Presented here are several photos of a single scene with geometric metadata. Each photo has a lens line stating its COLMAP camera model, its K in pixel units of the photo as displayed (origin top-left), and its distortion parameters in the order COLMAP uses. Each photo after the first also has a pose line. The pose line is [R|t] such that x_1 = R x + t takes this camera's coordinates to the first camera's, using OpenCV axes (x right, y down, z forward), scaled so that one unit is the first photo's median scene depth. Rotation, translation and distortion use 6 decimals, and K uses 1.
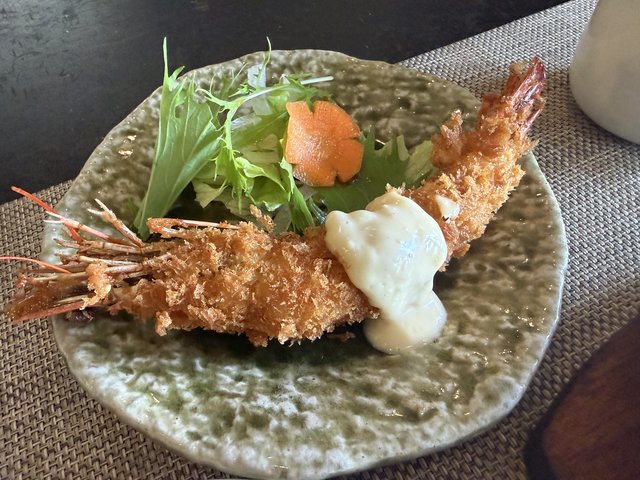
lens RADIAL K [[527.8, 0, 319.8], [0, 527.8, 240.3], [0, 0, 1]] dist [-0.025710, -0.014950]
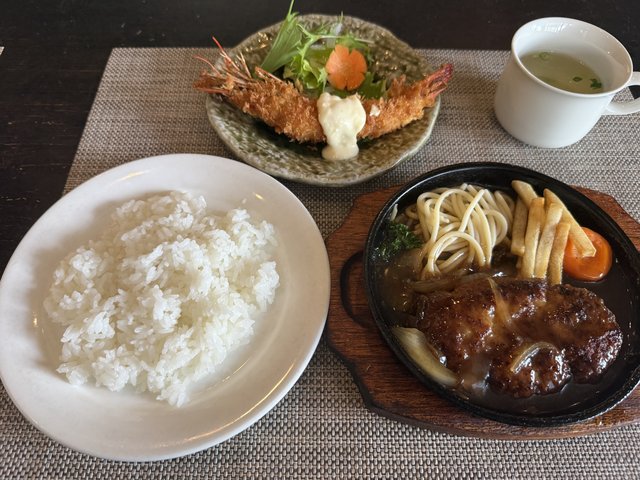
lens RADIAL K [[458.5, 0, 321.6], [0, 458.5, 238.2], [0, 0, 1]] dist [0.001020, -0.007428]
pose [[0.904067, 0.402806, -0.142866, 0.570081], [-0.381857, 0.911419, 0.153298, 0.236839], [0.191960, -0.084037, 0.977798, -1.091893]]
